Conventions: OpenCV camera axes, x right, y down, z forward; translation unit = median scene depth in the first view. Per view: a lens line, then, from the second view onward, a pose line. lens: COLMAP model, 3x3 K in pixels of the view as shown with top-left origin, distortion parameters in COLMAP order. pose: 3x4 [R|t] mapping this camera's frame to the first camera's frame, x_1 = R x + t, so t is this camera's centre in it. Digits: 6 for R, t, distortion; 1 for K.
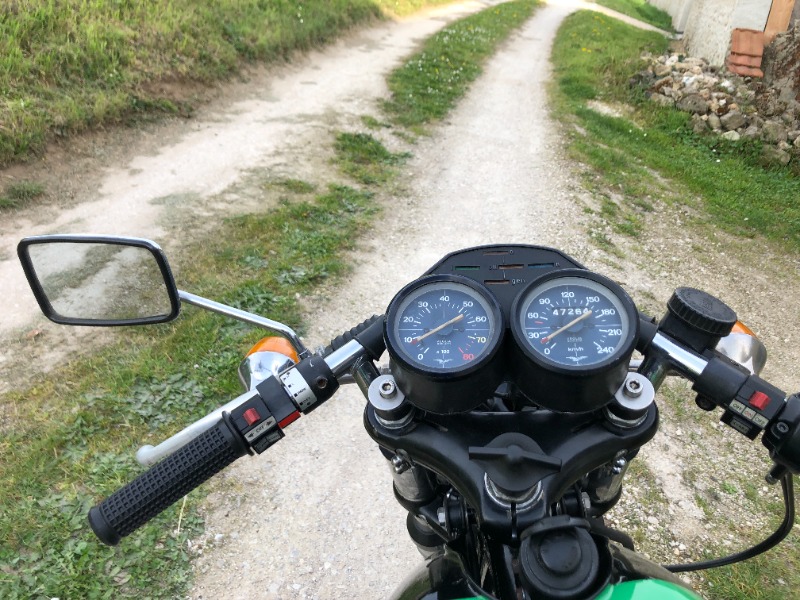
lens RADIAL K [[652.0, 0, 401.9], [0, 652.0, 299.4], [0, 0, 1]] dist [-0.016882, 0.008323]
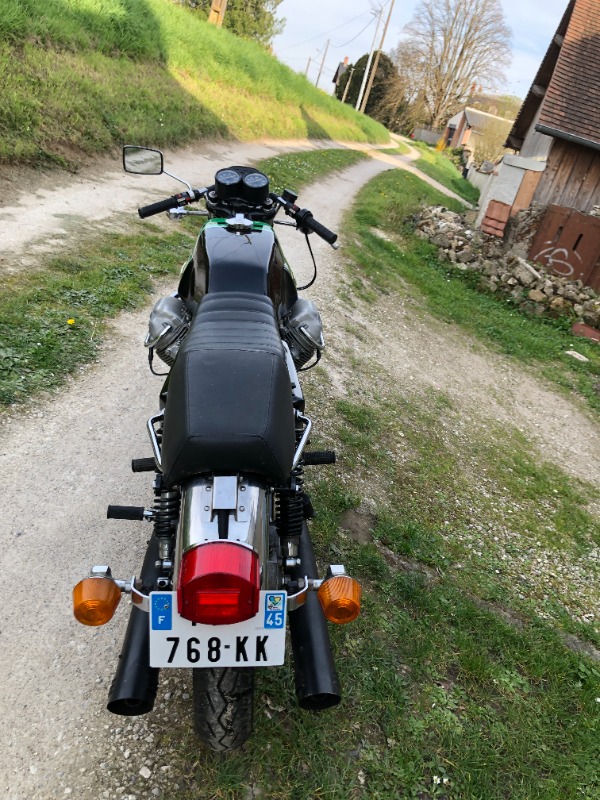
lens RADIAL K [[652.0, 0, 298.0], [0, 652.0, 399.4], [0, 0, 1]] dist [-0.016882, 0.008323]
pose [[0.978636, 0.153139, 0.137185, 0.014276], [-0.146459, 0.987539, -0.057597, 0.168363], [-0.144296, 0.036275, 0.988870, -0.336044]]
